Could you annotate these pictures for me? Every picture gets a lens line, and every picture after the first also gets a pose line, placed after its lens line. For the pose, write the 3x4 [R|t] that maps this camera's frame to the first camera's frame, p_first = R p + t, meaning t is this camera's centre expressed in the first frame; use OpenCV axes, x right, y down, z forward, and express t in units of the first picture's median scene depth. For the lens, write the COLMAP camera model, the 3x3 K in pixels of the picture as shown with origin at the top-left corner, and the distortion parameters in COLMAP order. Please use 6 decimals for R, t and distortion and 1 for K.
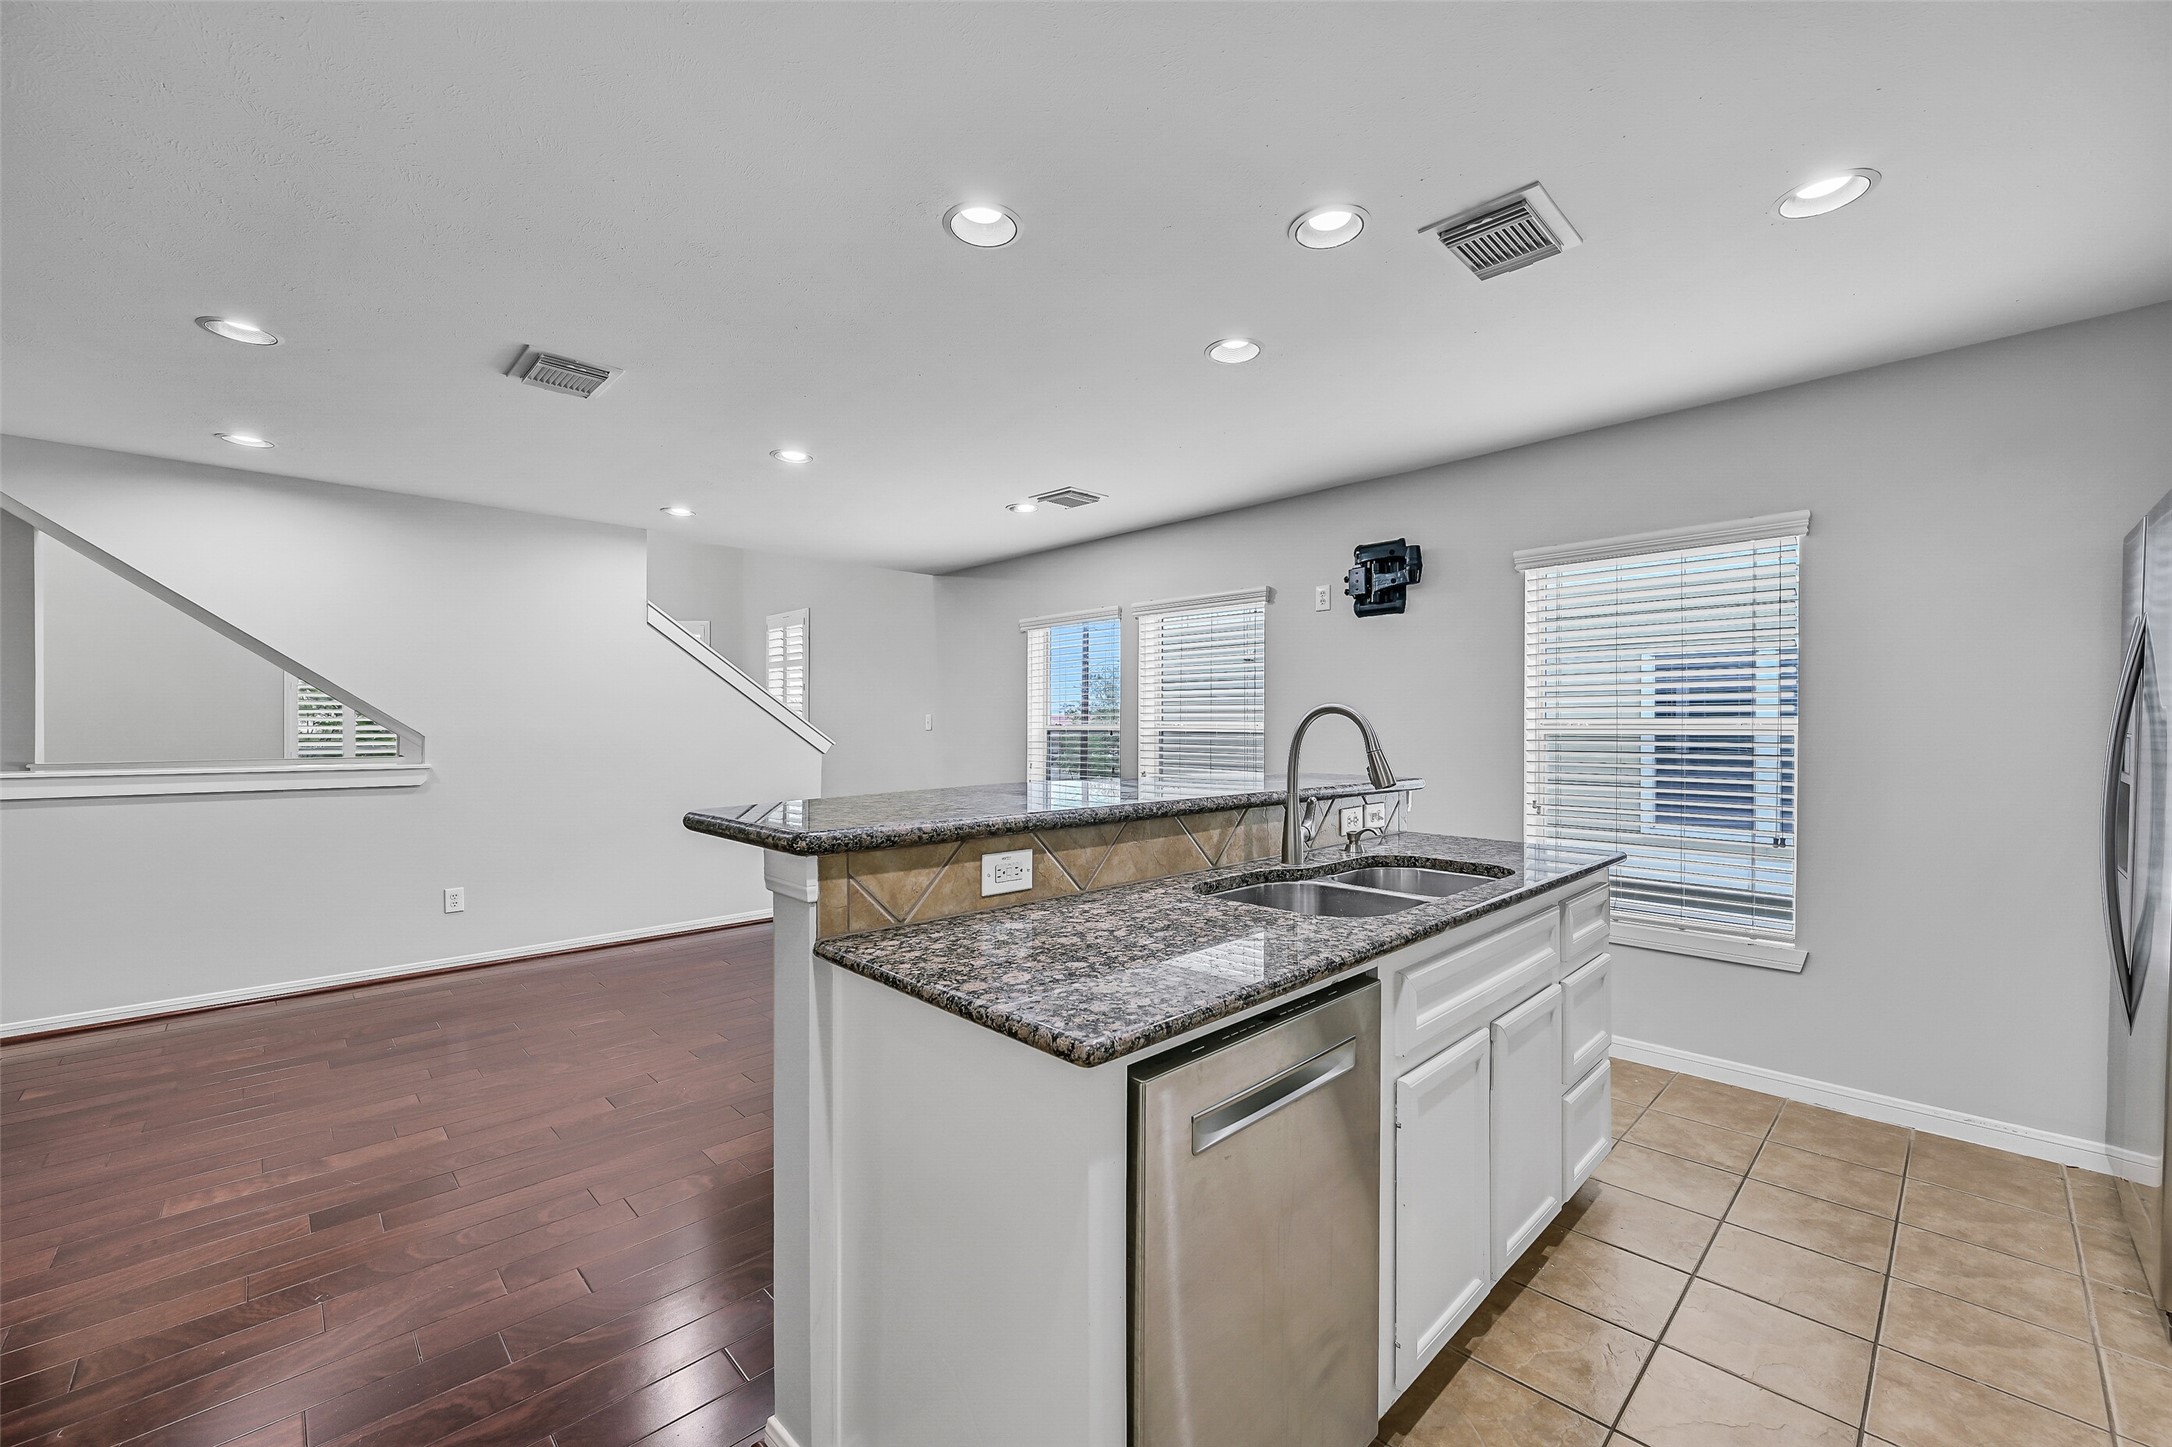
lens RADIAL K [[861.4, 0, 1096.3], [0, 861.4, 727.9], [0, 0, 1]] dist [0.000834, -0.000108]
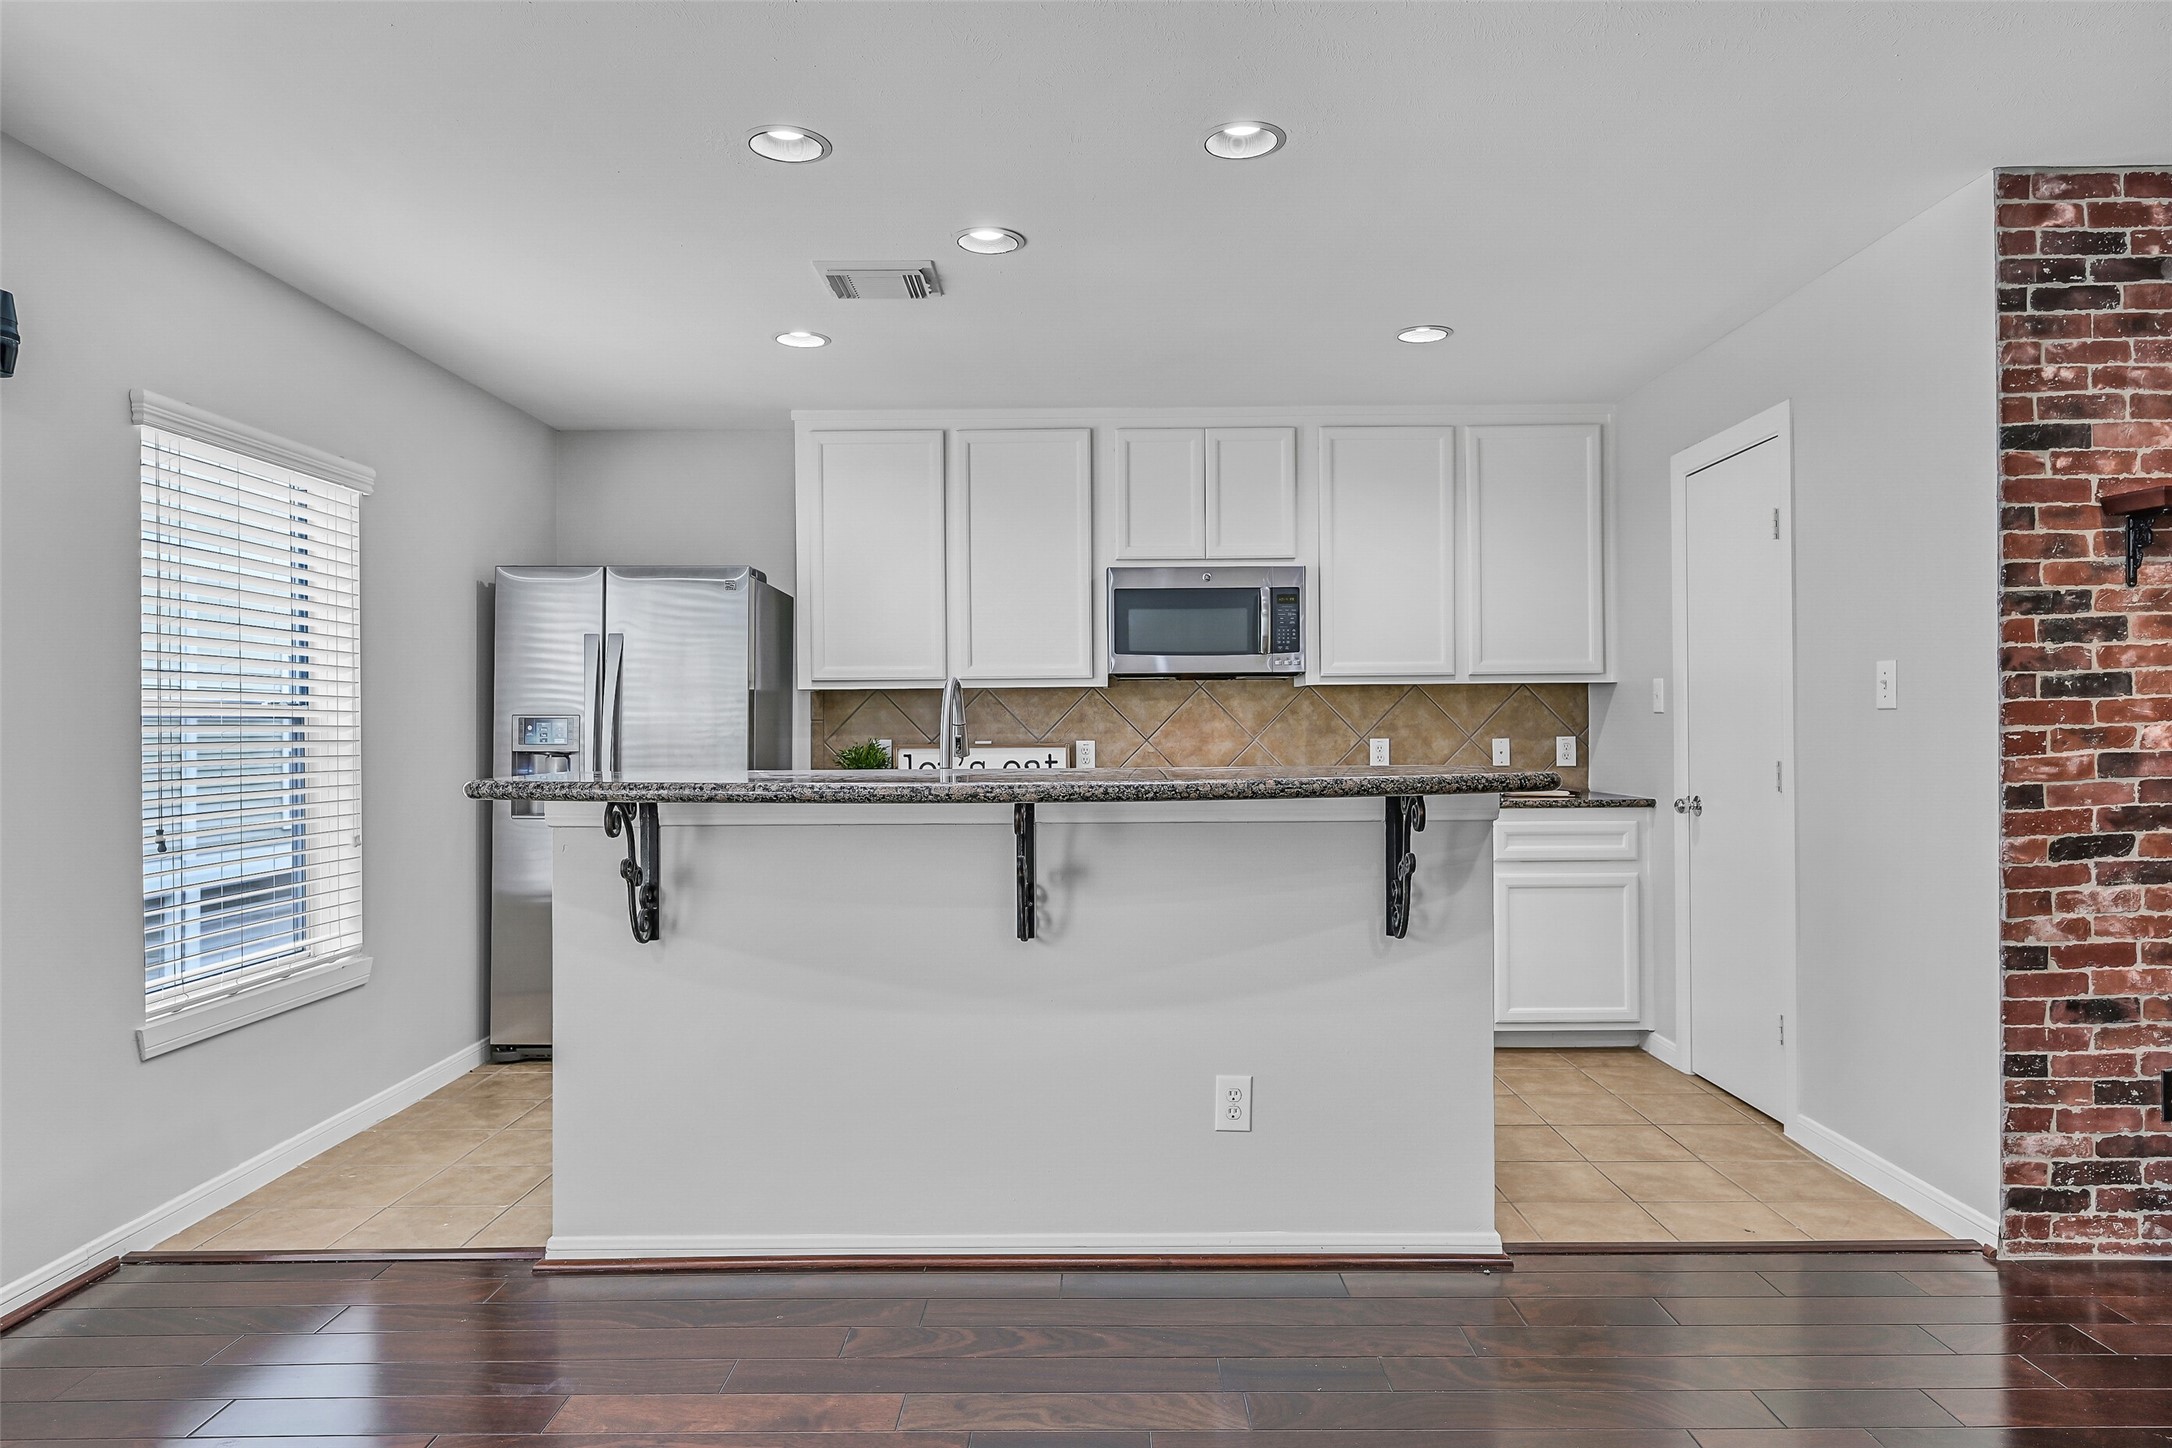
lens RADIAL K [[1298.2, 0, 1095.7], [0, 1298.2, 730.5], [0, 0, 1]] dist [-0.001883, -0.000390]
pose [[-0.713598, 0.002730, 0.700550, -1.039239], [0.006859, 0.999972, 0.003090, 0.035374], [-0.700522, 0.007011, -0.713597, 2.221407]]
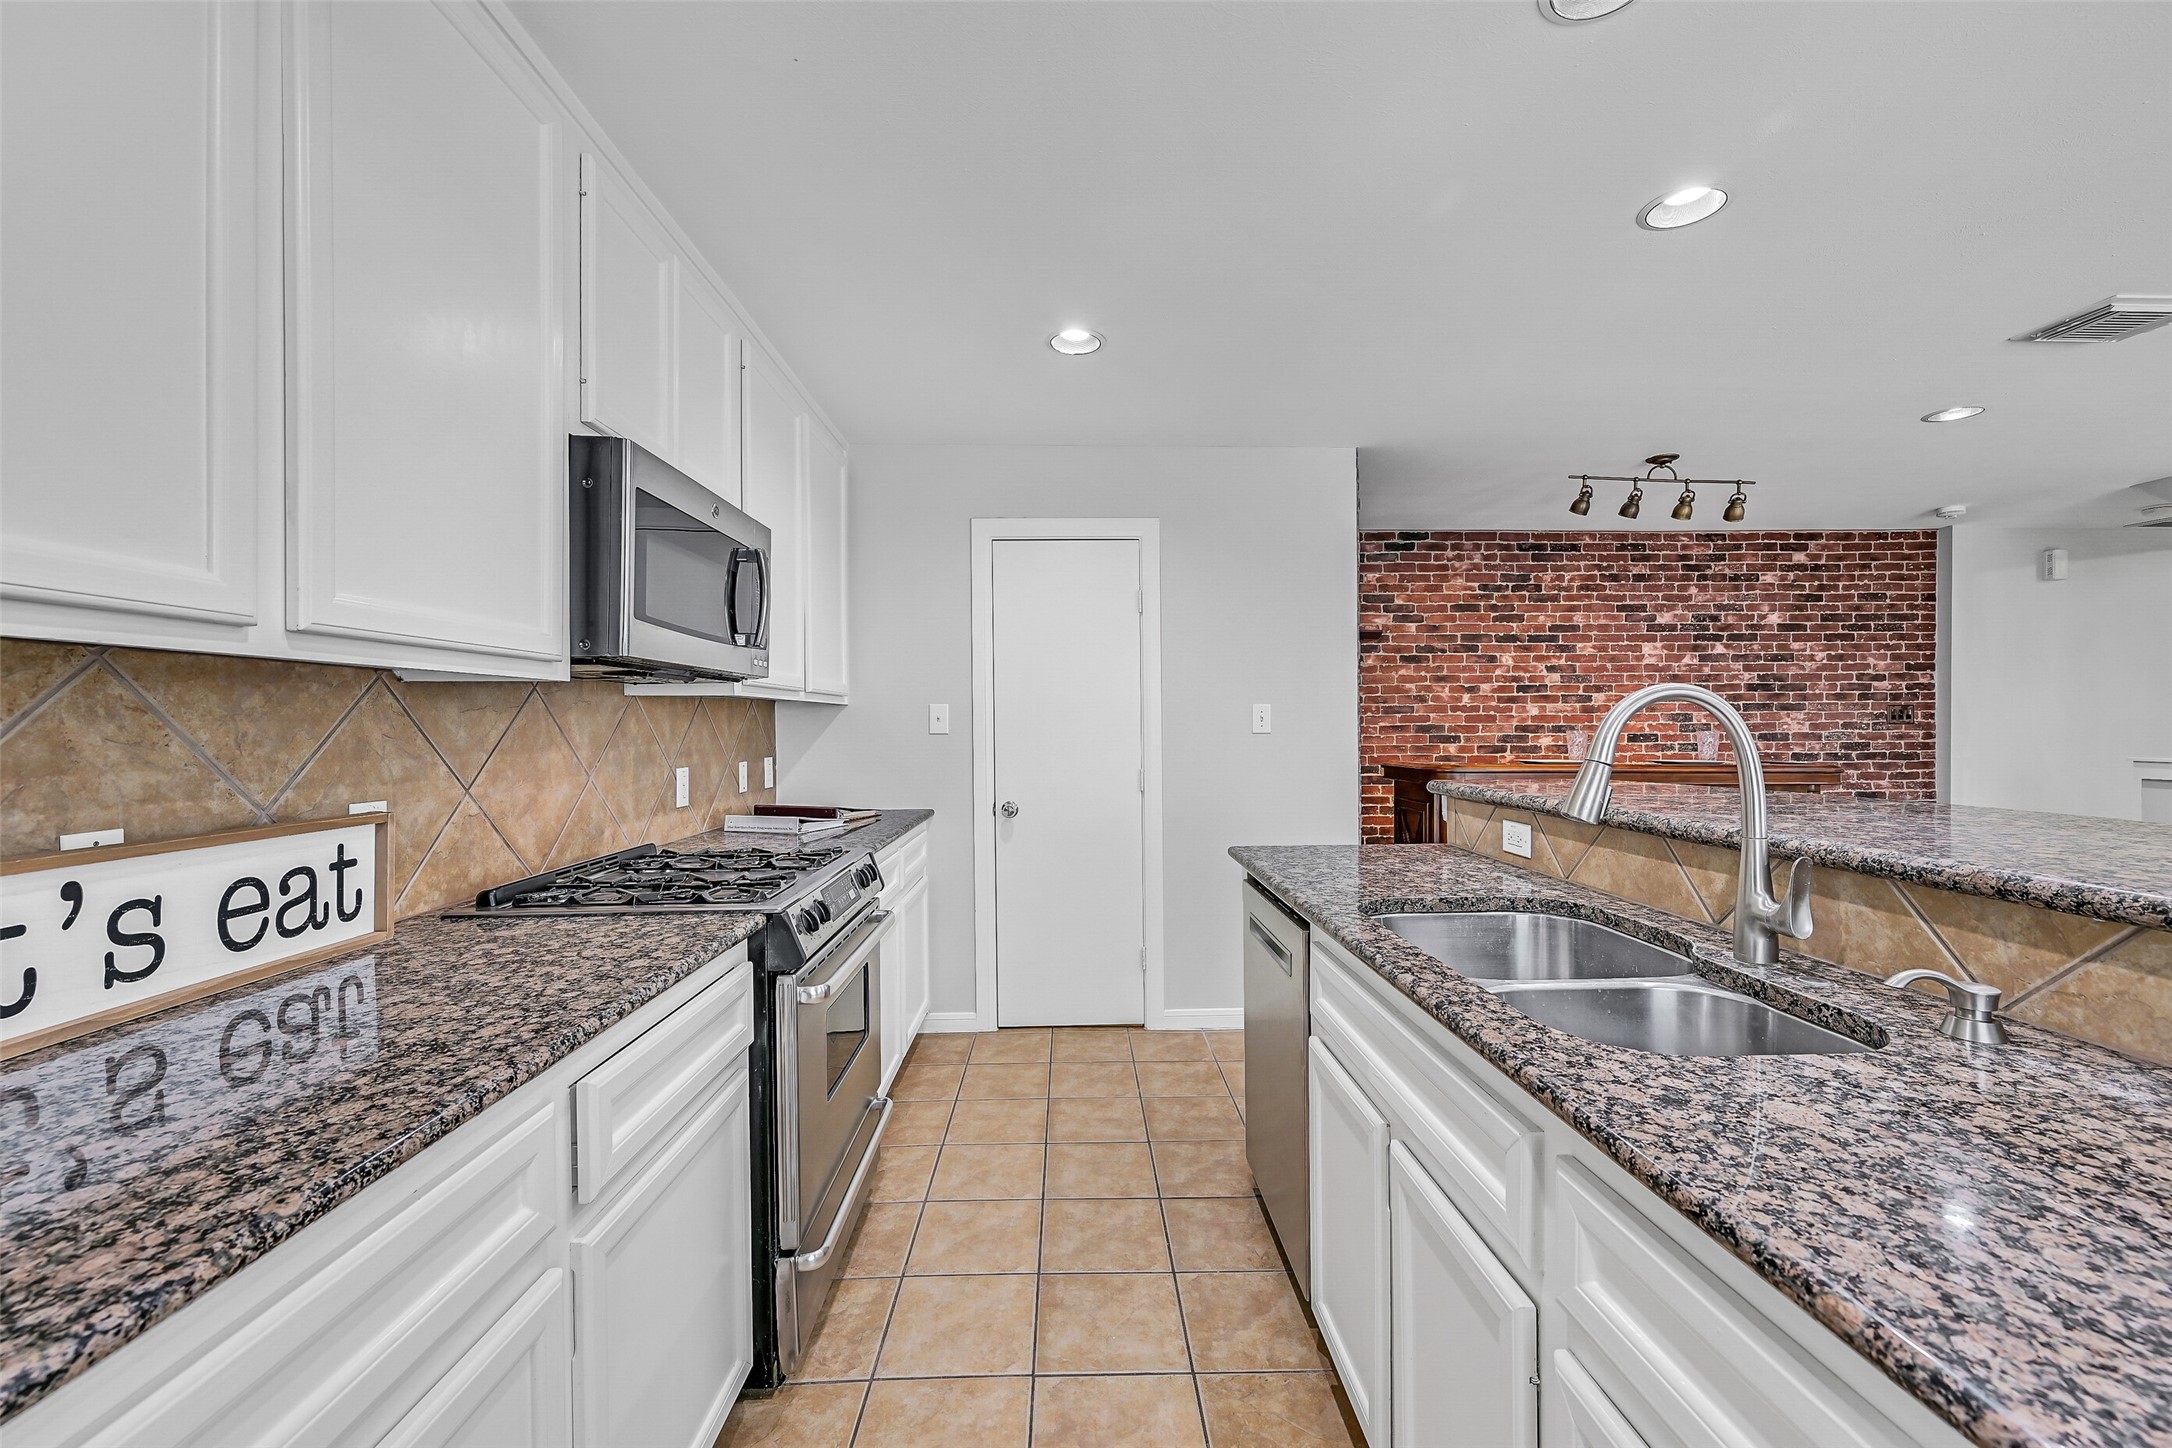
lens RADIAL K [[861.4, 0, 1096.3], [0, 861.4, 728.4], [0, 0, 1]] dist [0.000834, -0.000108]
pose [[-0.673902, 0.006778, -0.738789, 1.102389], [0.005382, 0.999976, 0.004265, -0.002034], [0.738801, -0.001101, -0.673923, 1.239248]]
